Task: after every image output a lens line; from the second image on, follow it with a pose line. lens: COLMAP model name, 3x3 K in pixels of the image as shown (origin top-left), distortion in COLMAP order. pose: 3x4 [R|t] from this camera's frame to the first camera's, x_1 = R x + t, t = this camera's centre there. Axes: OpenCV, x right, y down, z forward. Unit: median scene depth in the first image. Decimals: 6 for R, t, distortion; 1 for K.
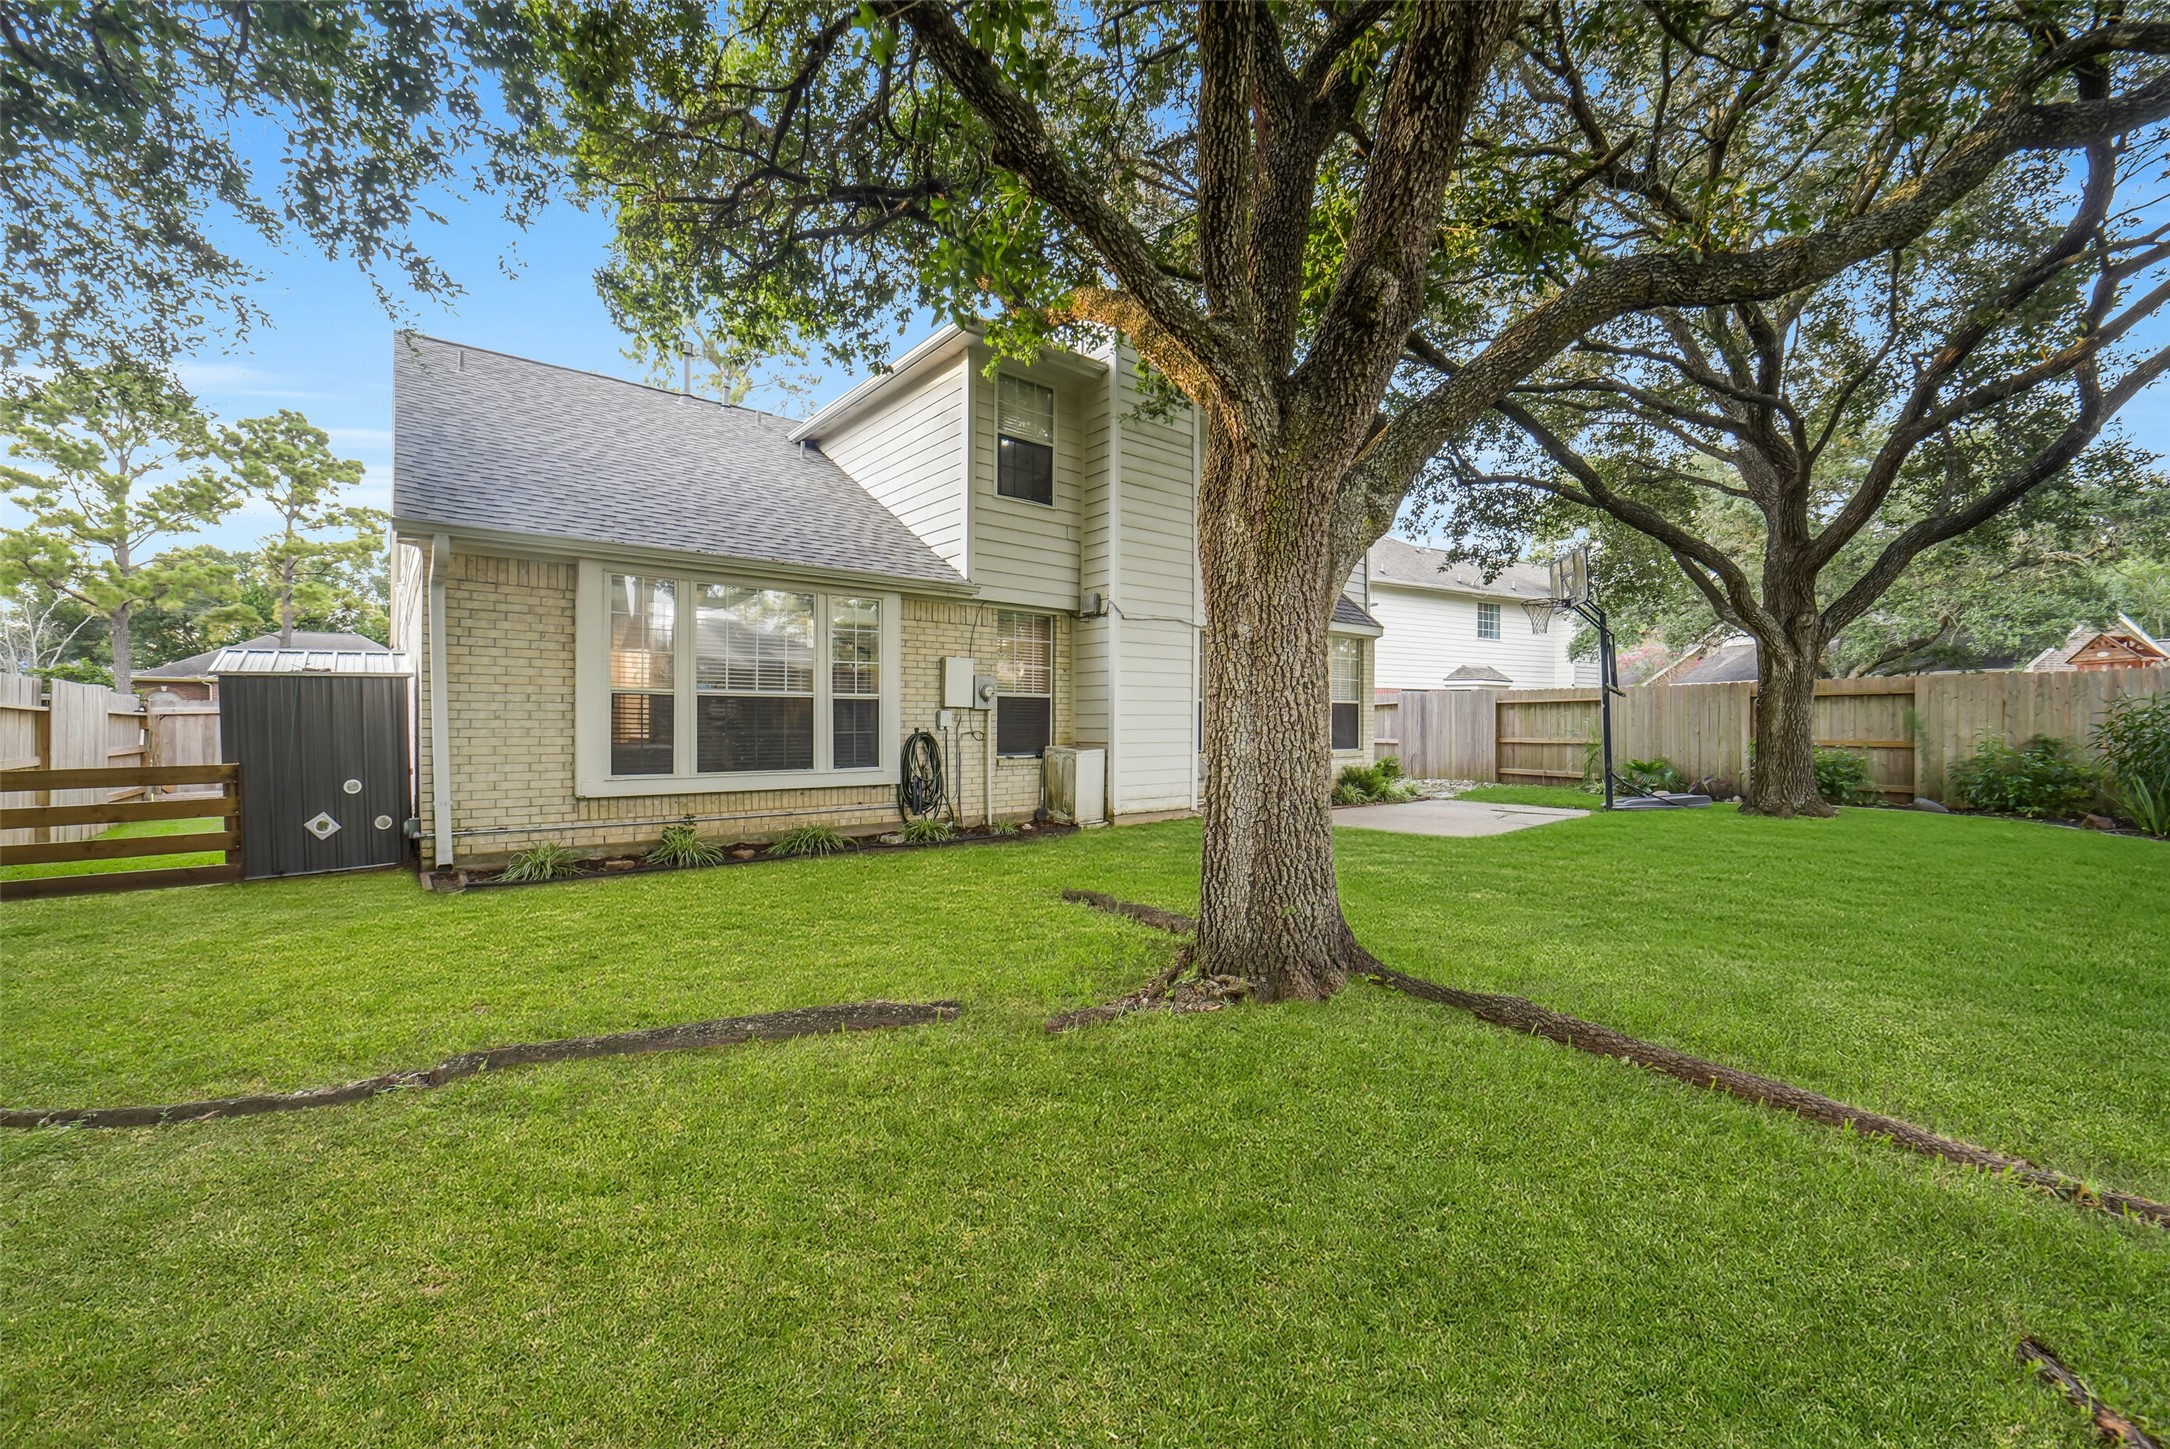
lens RADIAL K [[856.9, 0, 1099.5], [0, 856.9, 722.6], [0, 0, 1]] dist [-0.029984, 0.000303]
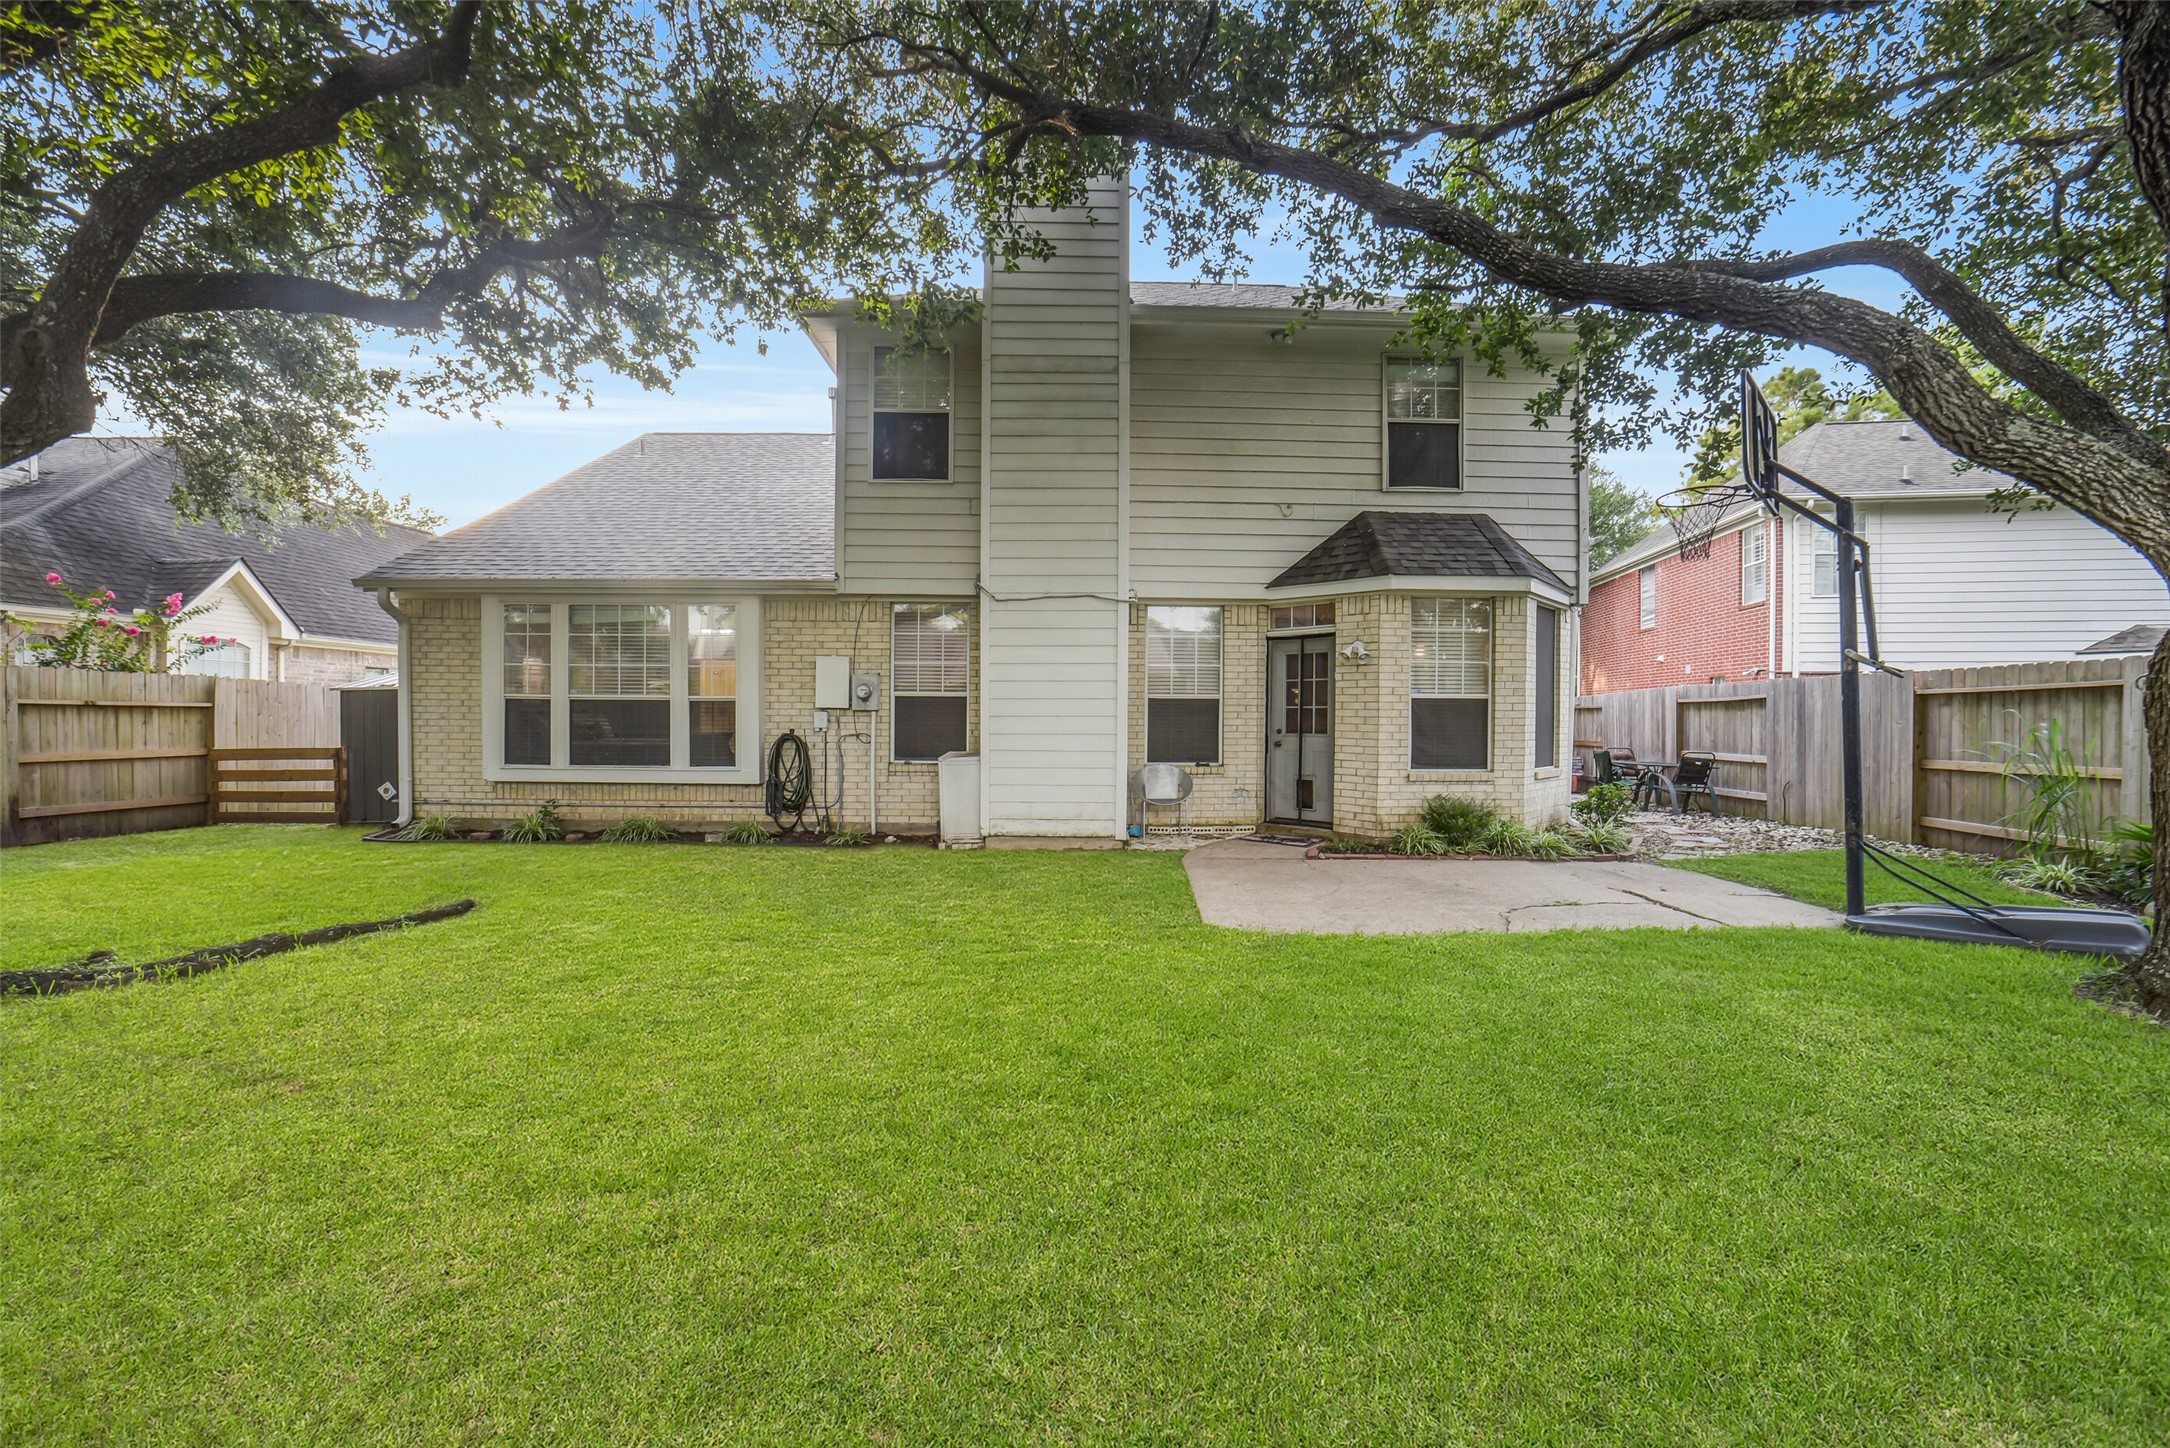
lens RADIAL K [[856.9, 0, 1099.5], [0, 856.9, 722.1], [0, 0, 1]] dist [-0.029984, 0.000303]
pose [[0.771230, 0.002354, -0.636552, 0.753444], [-0.006978, 0.999964, -0.004756, 0.000203], [0.636518, 0.008110, 0.771219, 0.504591]]
